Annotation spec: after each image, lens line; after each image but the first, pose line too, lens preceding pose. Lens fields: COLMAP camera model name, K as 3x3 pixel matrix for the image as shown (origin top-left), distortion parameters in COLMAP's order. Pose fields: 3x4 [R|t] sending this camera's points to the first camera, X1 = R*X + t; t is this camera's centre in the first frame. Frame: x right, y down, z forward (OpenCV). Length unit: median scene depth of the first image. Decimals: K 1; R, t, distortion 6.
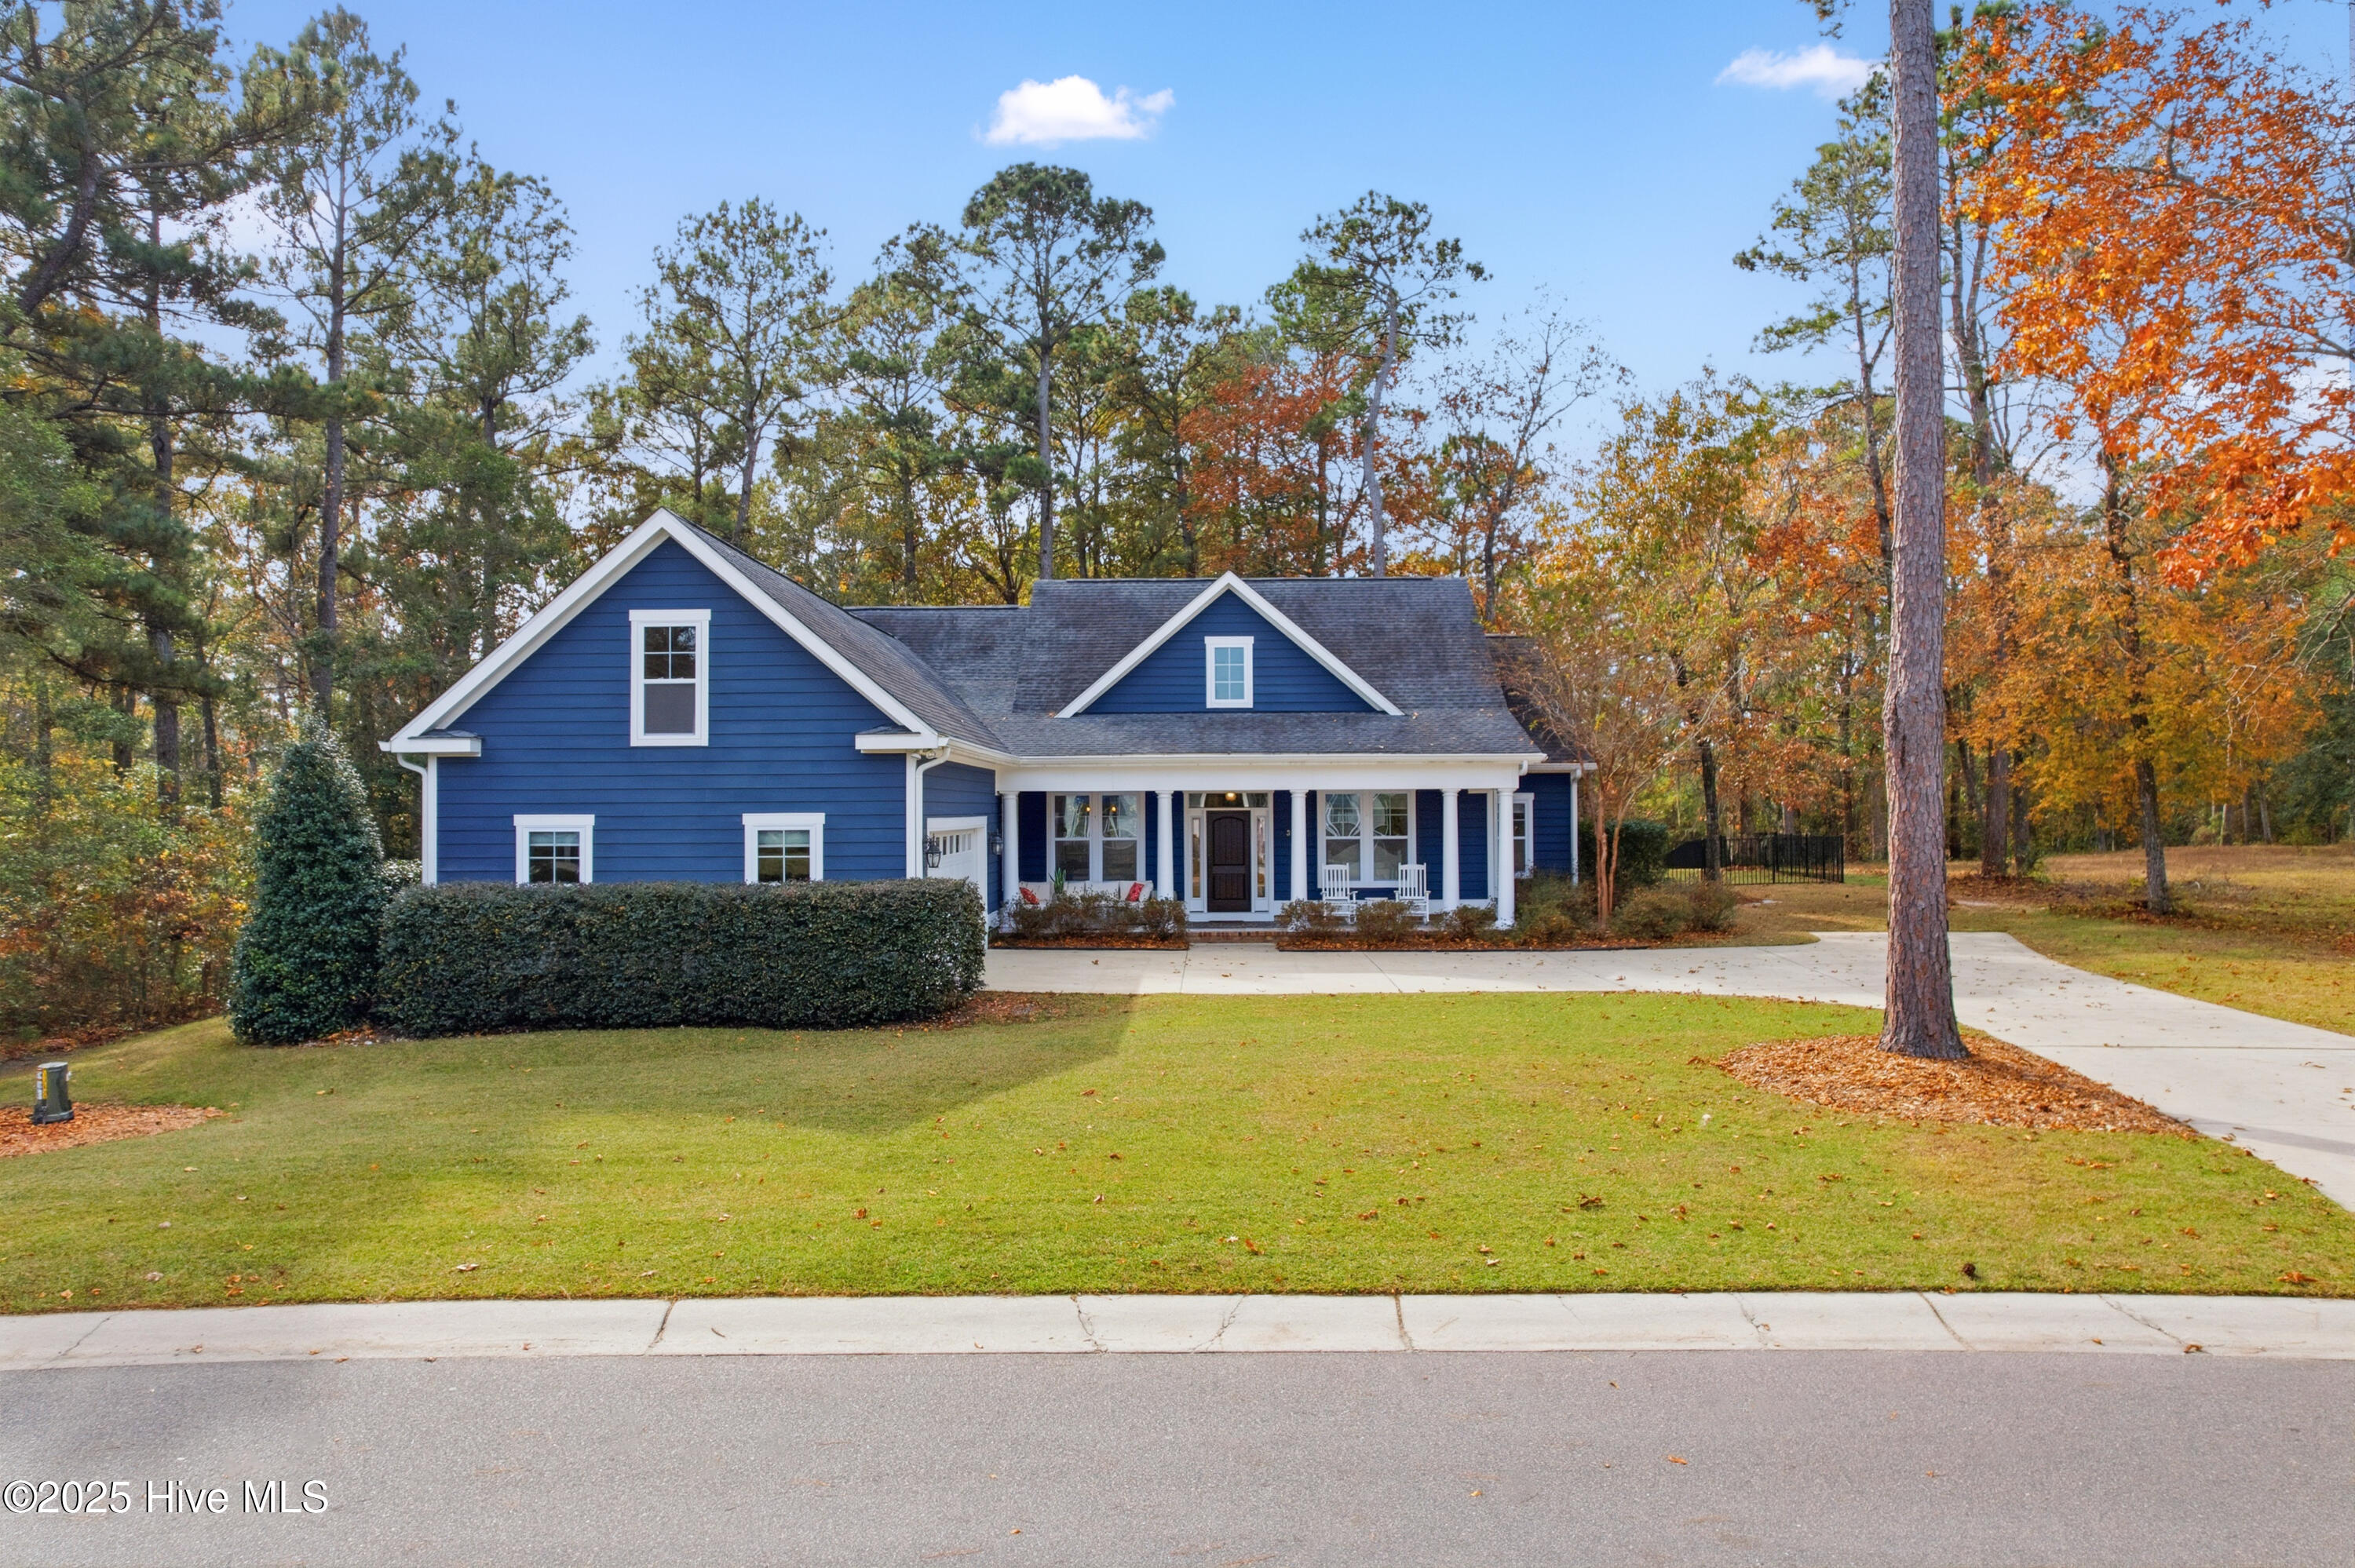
lens RADIAL K [[1522.6, 0, 1177.5], [0, 1522.6, 784.0], [0, 0, 1]] dist [-0.032769, 0.001543]
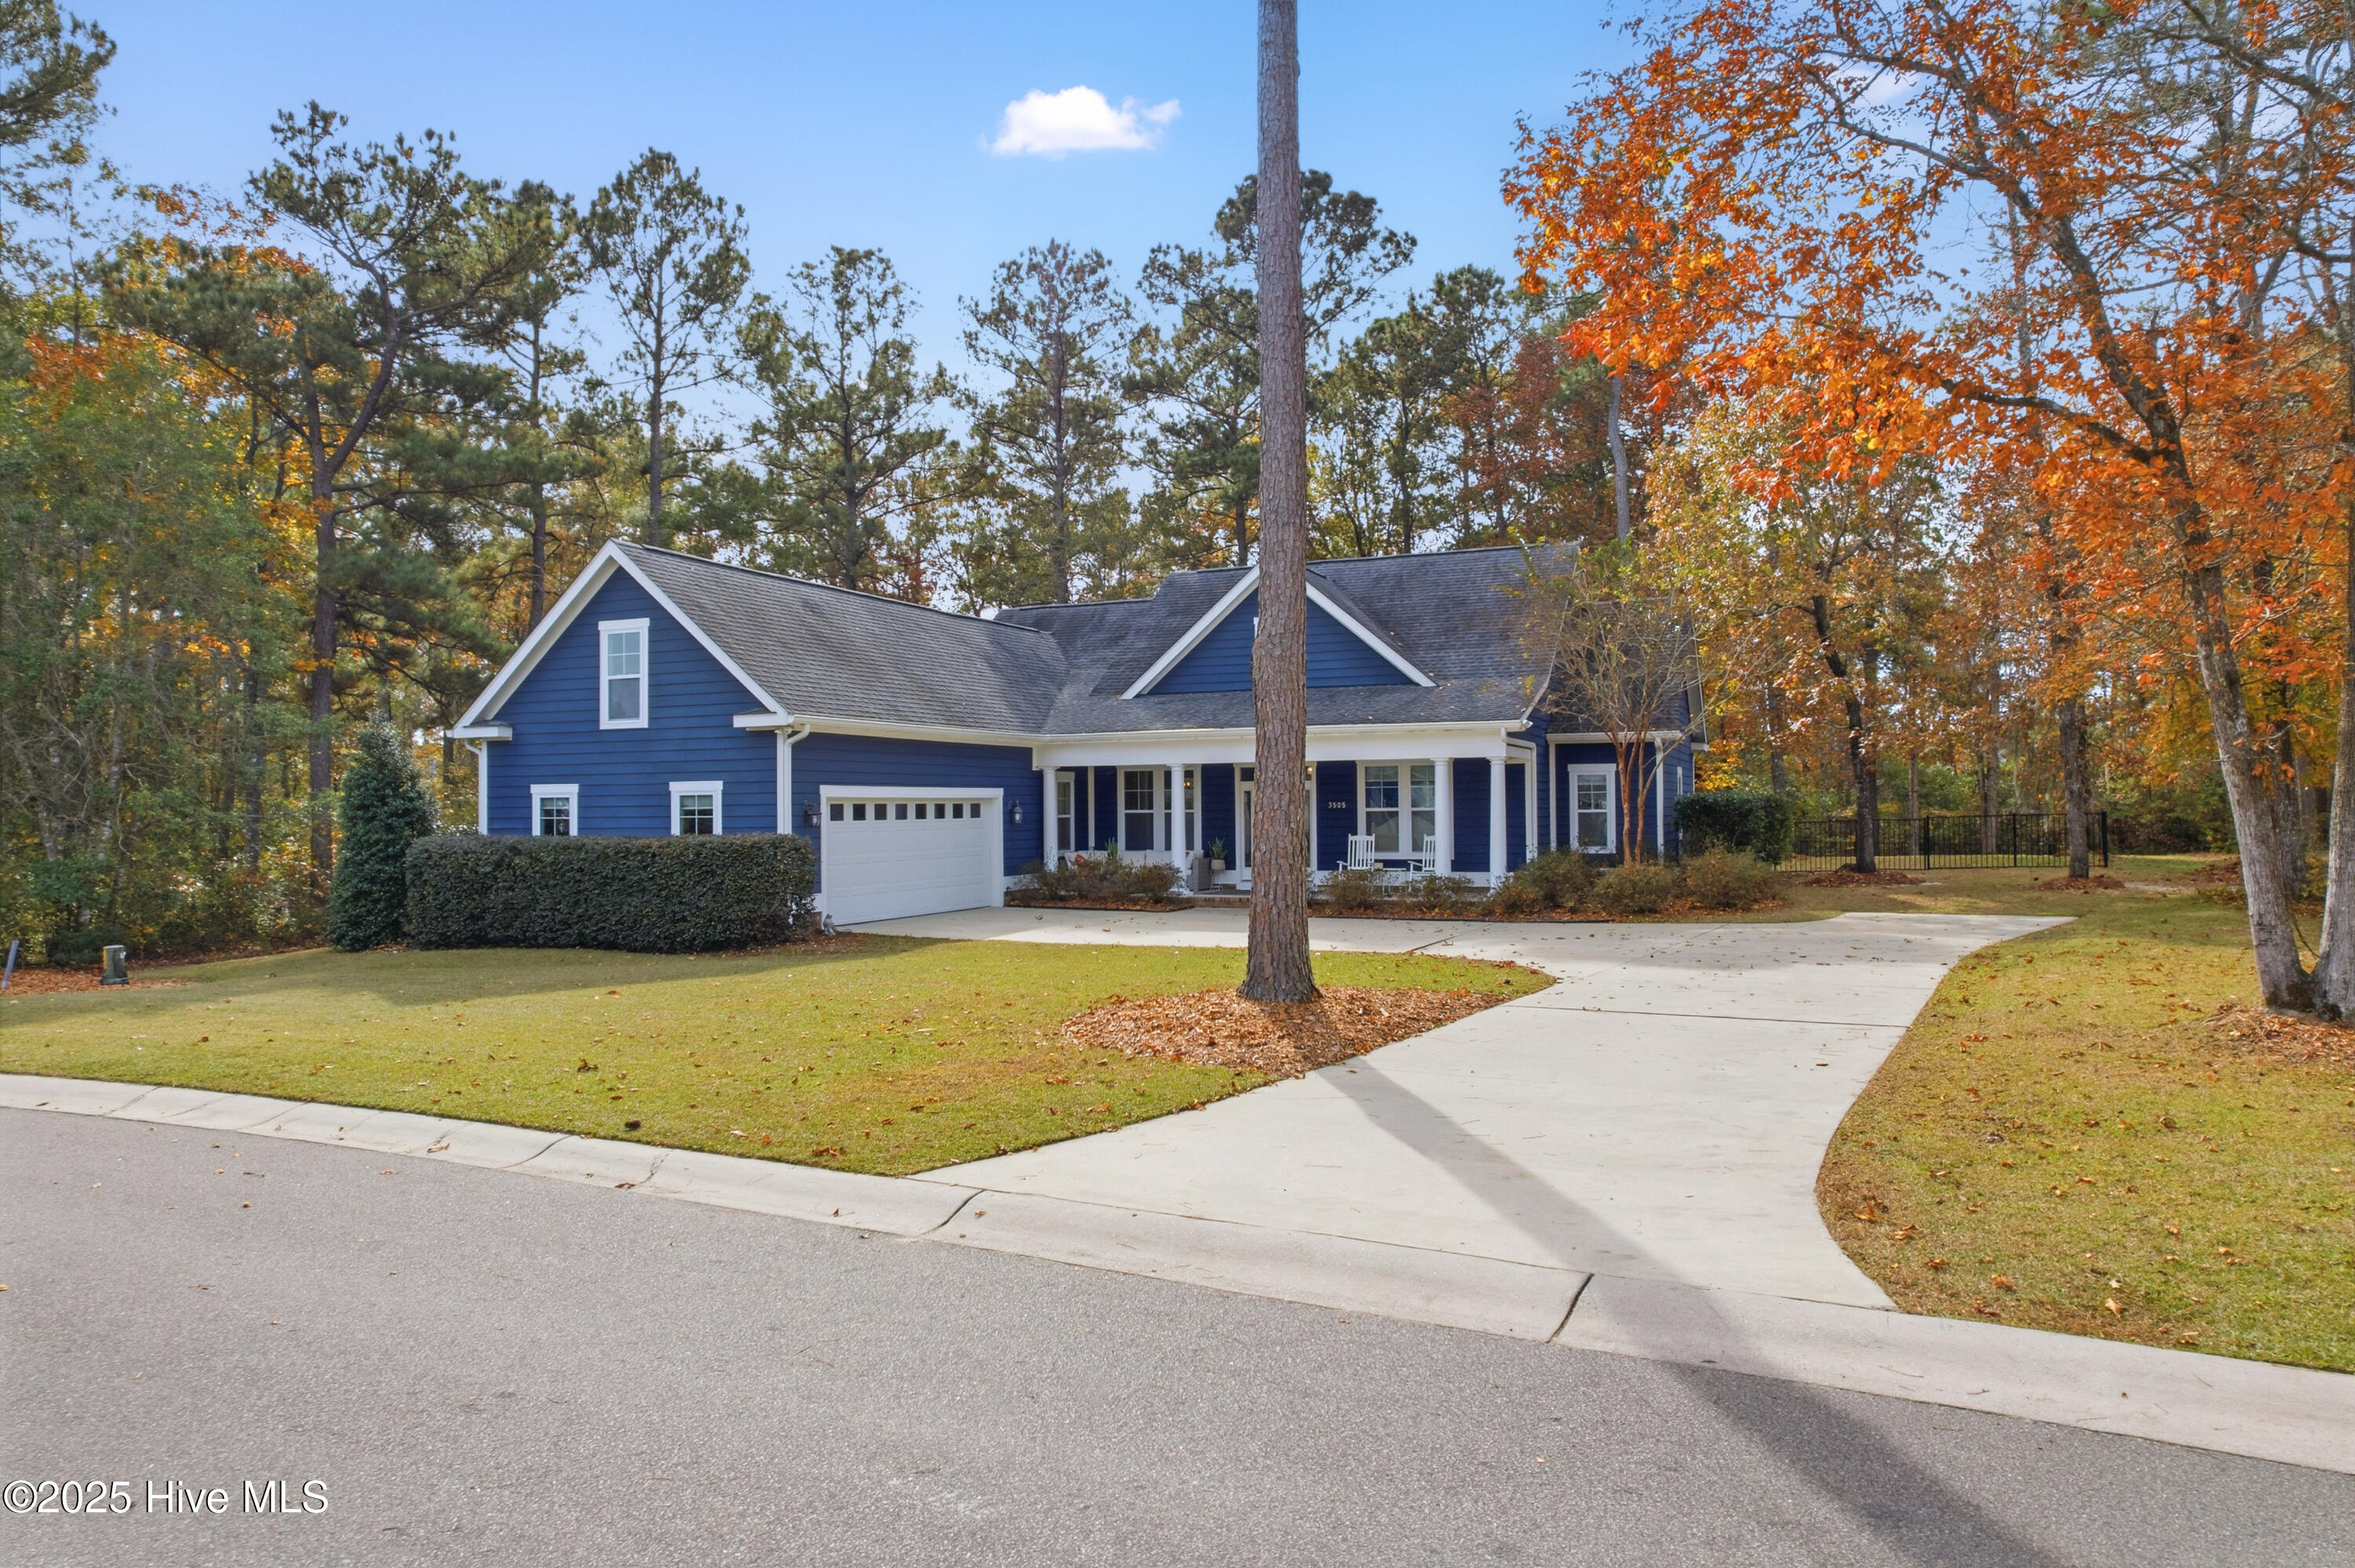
lens RADIAL K [[1522.6, 0, 1177.5], [0, 1522.6, 784.0], [0, 0, 1]] dist [-0.032769, 0.001543]
pose [[0.921628, -0.007909, -0.387993, 0.571203], [0.010023, 0.999944, 0.003426, 0.021043], [0.387944, -0.007046, 0.921656, 0.022734]]
